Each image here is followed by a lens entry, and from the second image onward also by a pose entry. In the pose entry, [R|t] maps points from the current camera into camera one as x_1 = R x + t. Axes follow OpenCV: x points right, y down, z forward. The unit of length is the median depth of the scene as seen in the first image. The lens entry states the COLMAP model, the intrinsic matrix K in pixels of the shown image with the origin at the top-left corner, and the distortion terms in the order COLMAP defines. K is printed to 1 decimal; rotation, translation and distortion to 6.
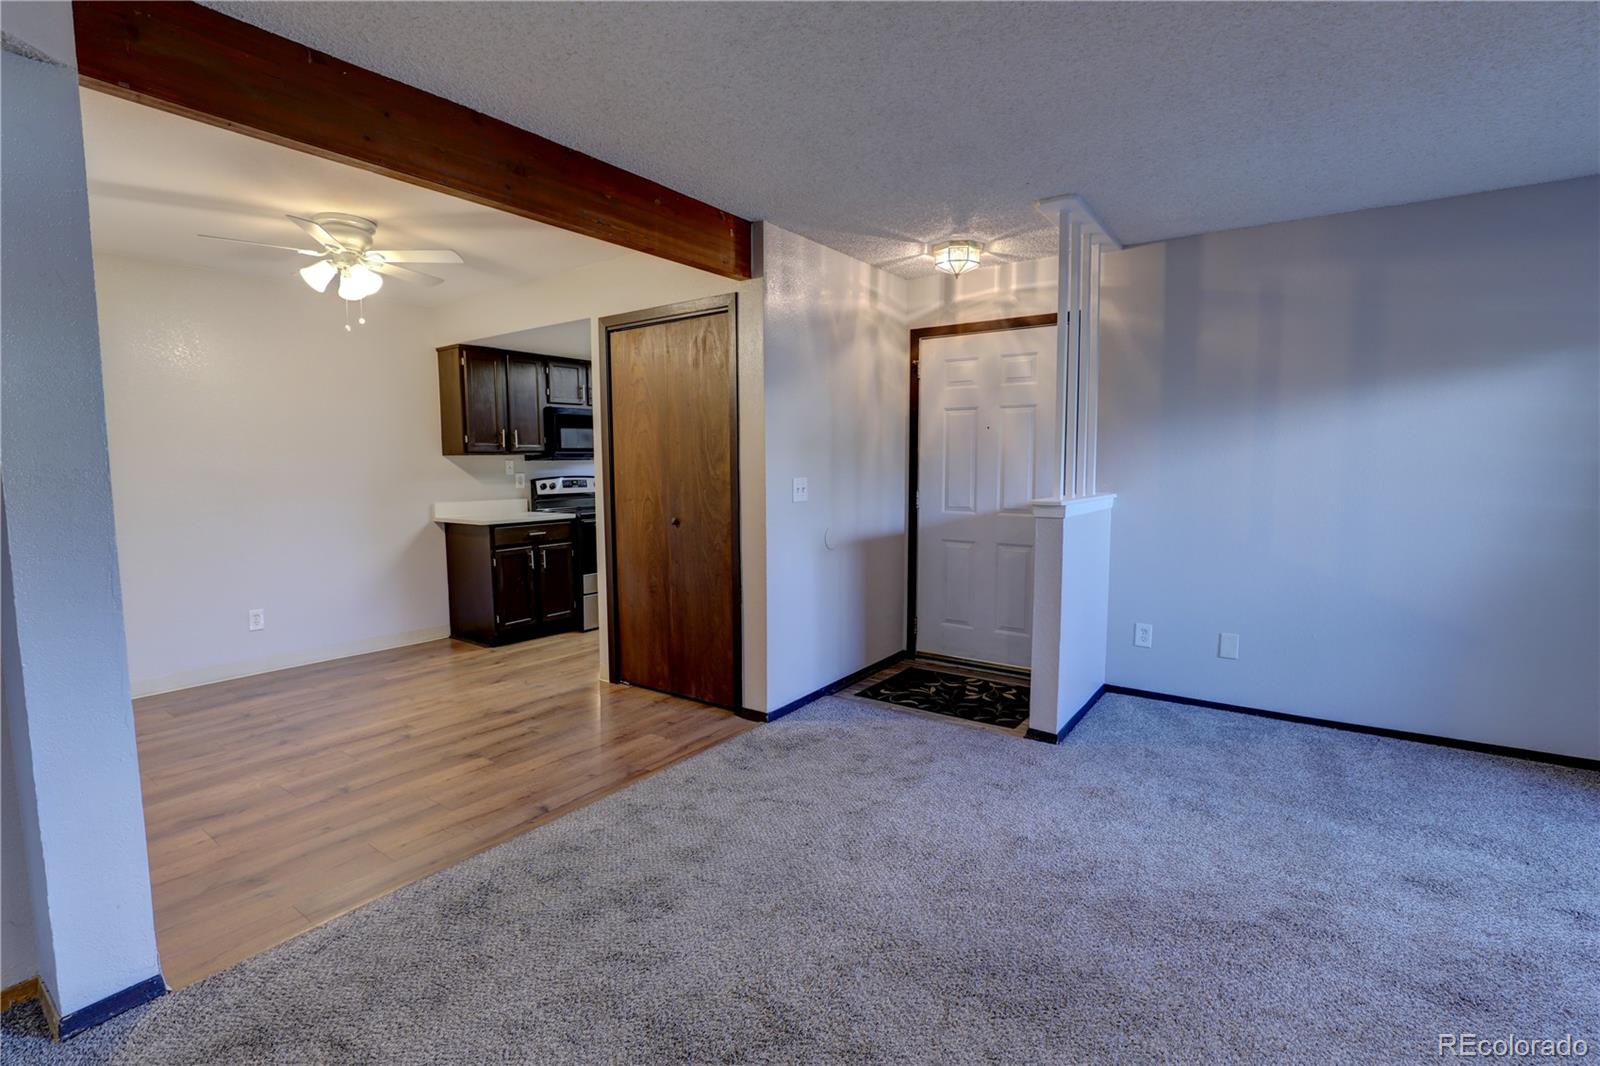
lens RADIAL K [[732.3, 0, 801.4], [0, 732.3, 529.3], [0, 0, 1]] dist [-0.036875, 0.006081]
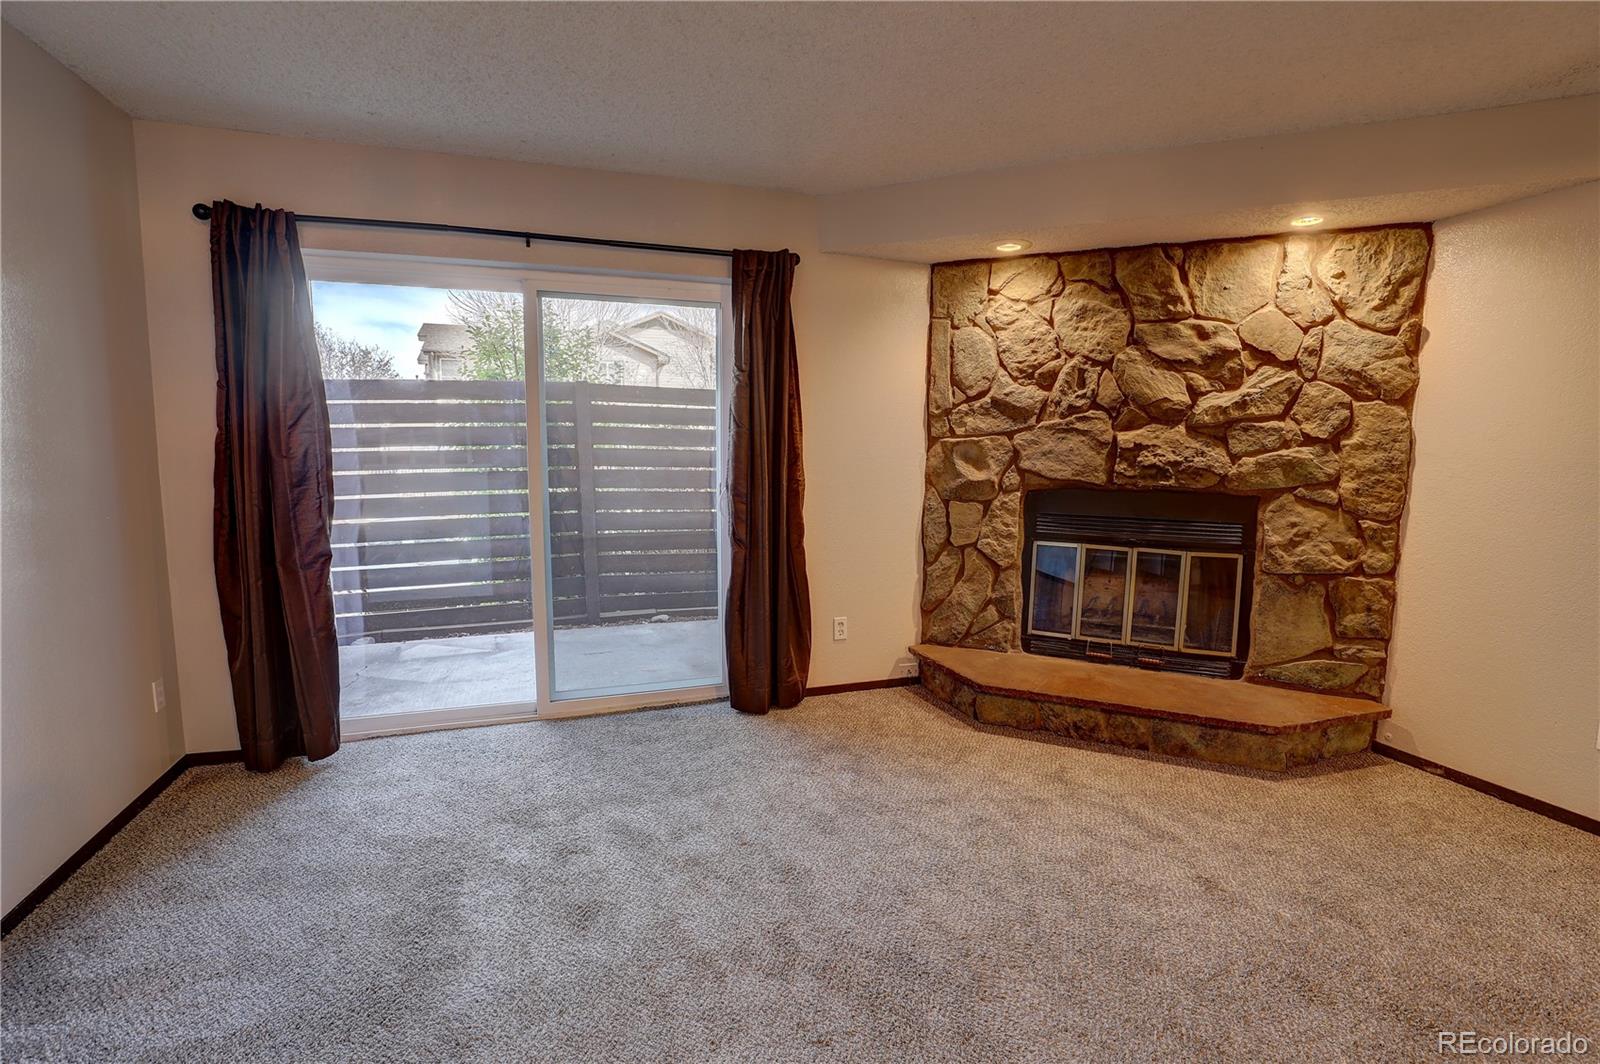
lens RADIAL K [[732.3, 0, 801.4], [0, 732.3, 528.3], [0, 0, 1]] dist [-0.036875, 0.006081]
pose [[-0.819816, -0.066575, 0.568744, 0.103944], [0.051085, 0.980755, 0.188440, -0.072842], [-0.570344, 0.183540, -0.800637, 0.828144]]
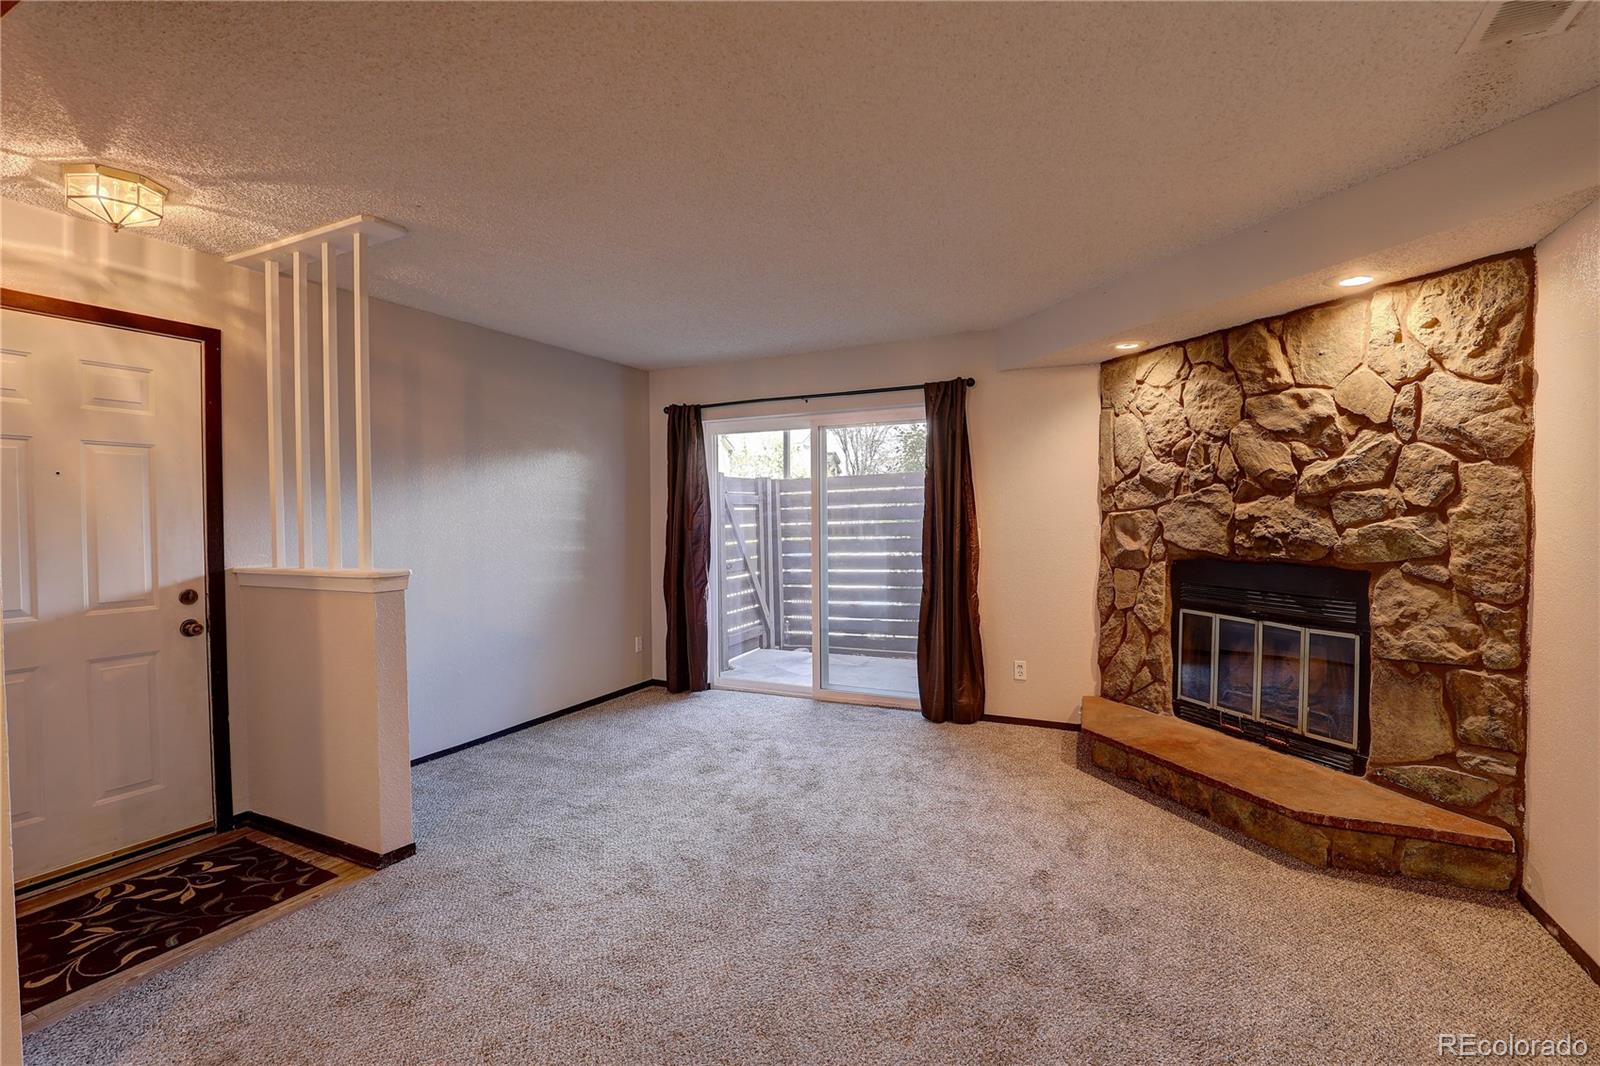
lens RADIAL K [[732.3, 0, 801.4], [0, 732.3, 529.3], [0, 0, 1]] dist [-0.036875, 0.006081]
pose [[-0.165098, -0.011476, 0.986210, -0.477752], [0.103569, 0.994202, 0.028908, -0.052273], [-0.980824, 0.106914, -0.162952, 0.560617]]
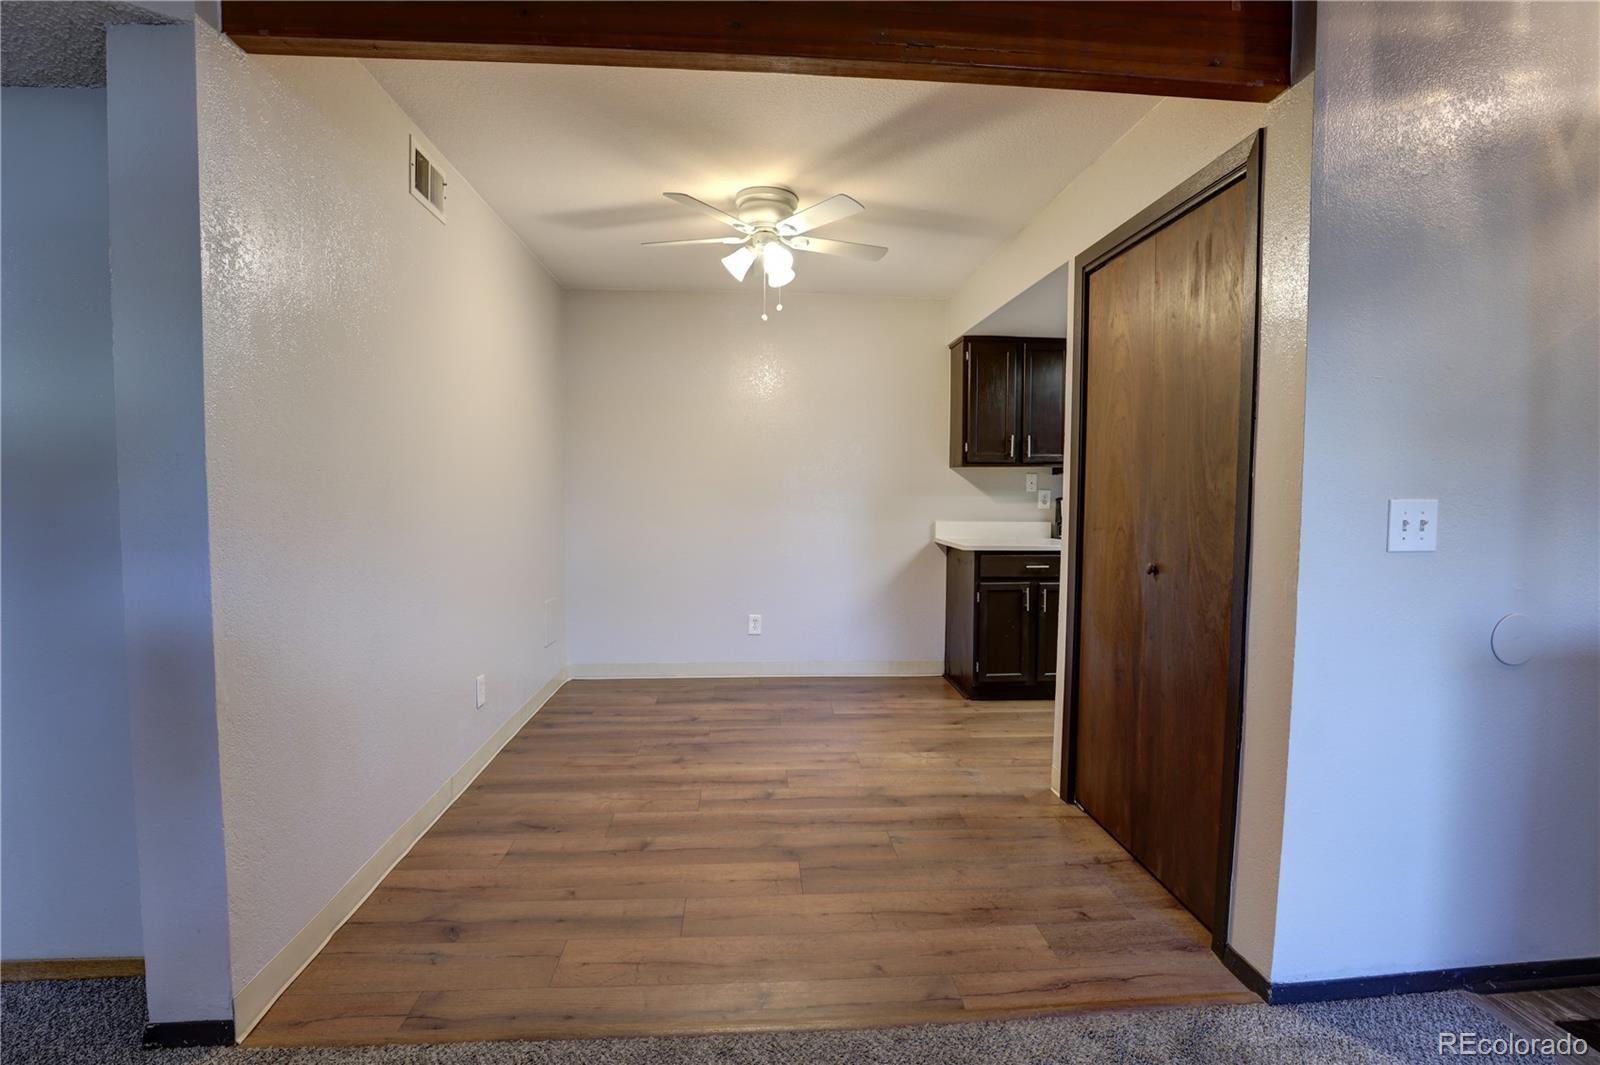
lens RADIAL K [[732.3, 0, 801.4], [0, 732.3, 528.8], [0, 0, 1]] dist [-0.036875, 0.006081]
pose [[0.643421, 0.053777, -0.763622, 0.090753], [-0.080472, 0.996754, 0.002390, -0.021876], [0.761271, 0.059912, 0.645660, 0.416472]]
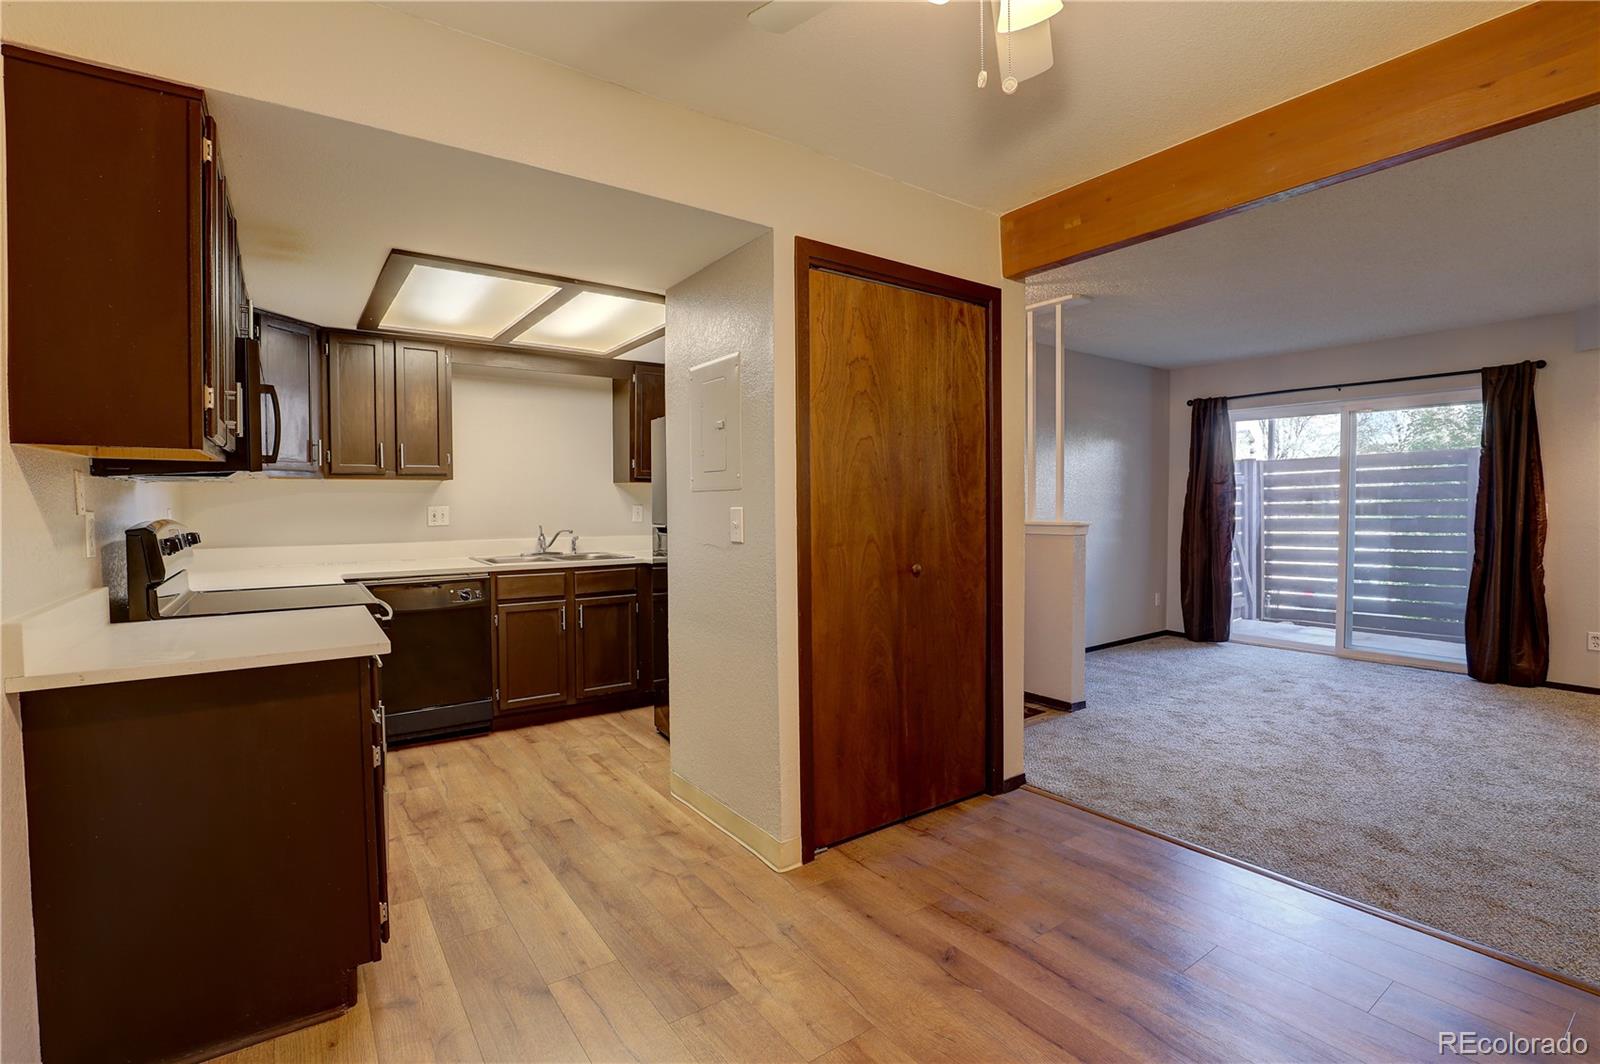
lens RADIAL K [[732.3, 0, 801.4], [0, 732.3, 528.3], [0, 0, 1]] dist [-0.036875, 0.006081]
pose [[0.320513, -0.028479, 0.946816, -0.896693], [0.090308, 0.995914, -0.000615, -0.061056], [-0.942929, 0.085702, 0.321775, 0.889817]]
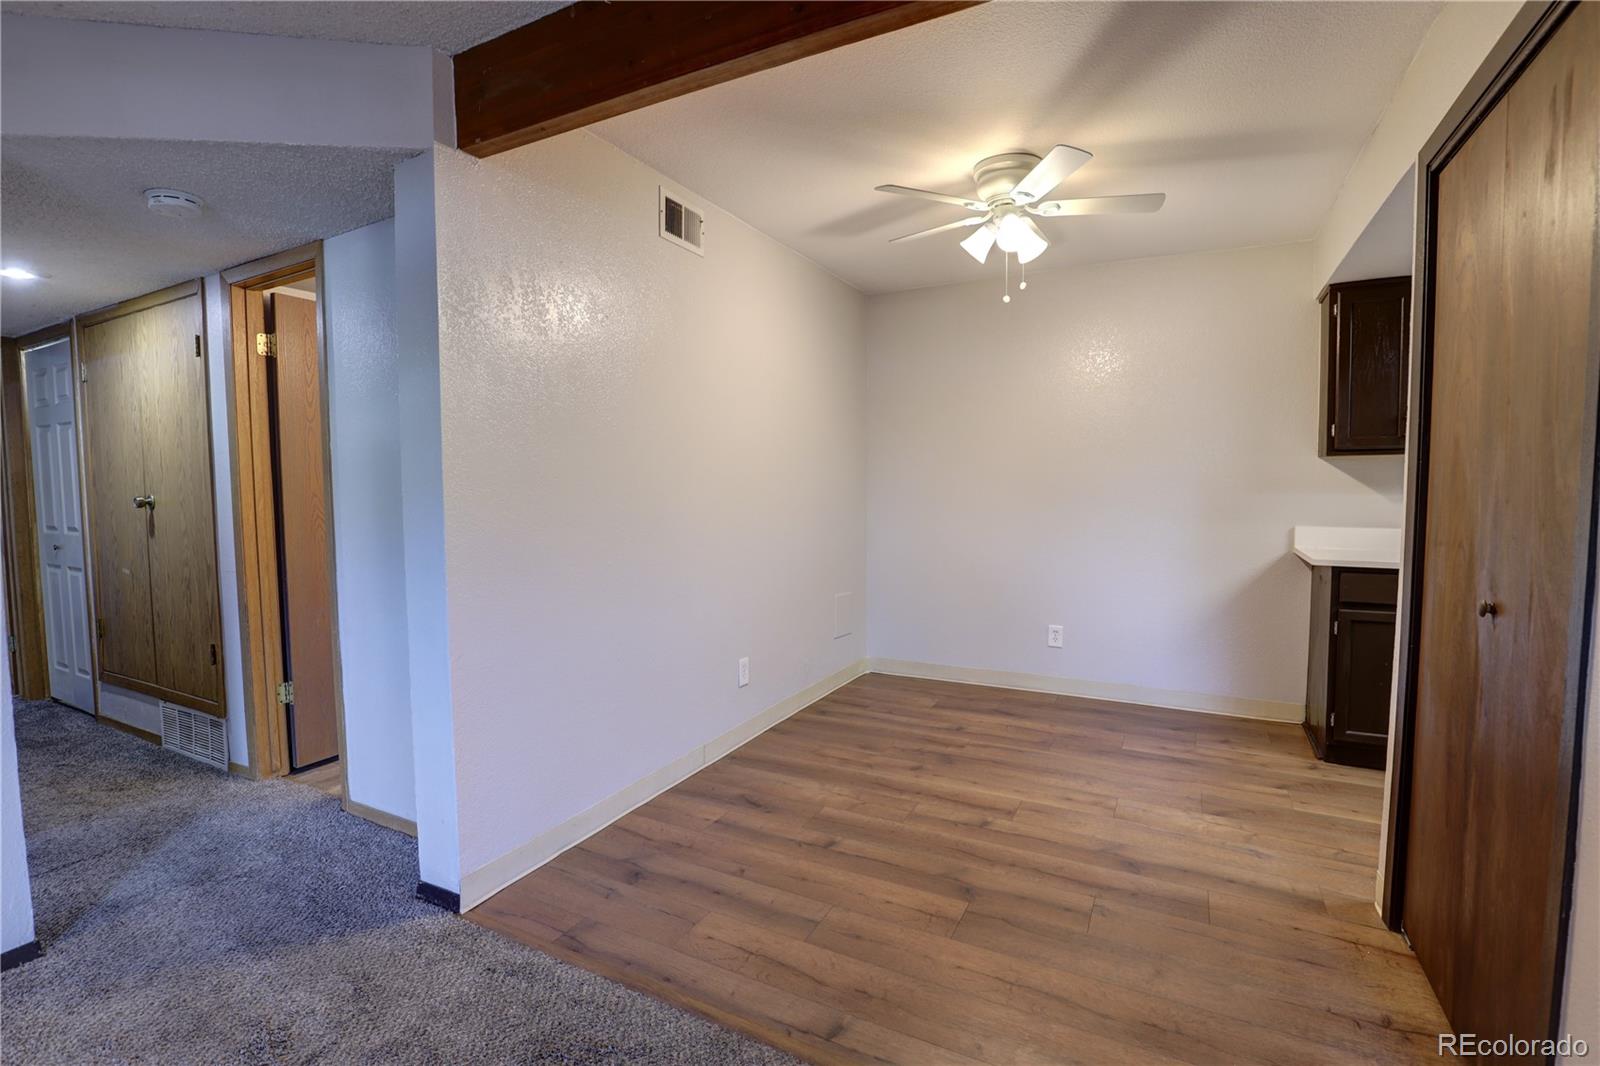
lens RADIAL K [[732.3, 0, 801.4], [0, 732.3, 529.3], [0, 0, 1]] dist [-0.036875, 0.006081]
pose [[0.138891, 0.066808, -0.988052, 0.143718], [-0.085468, 0.994808, 0.055250, -0.042453], [0.986613, 0.076773, 0.143879, 0.600790]]
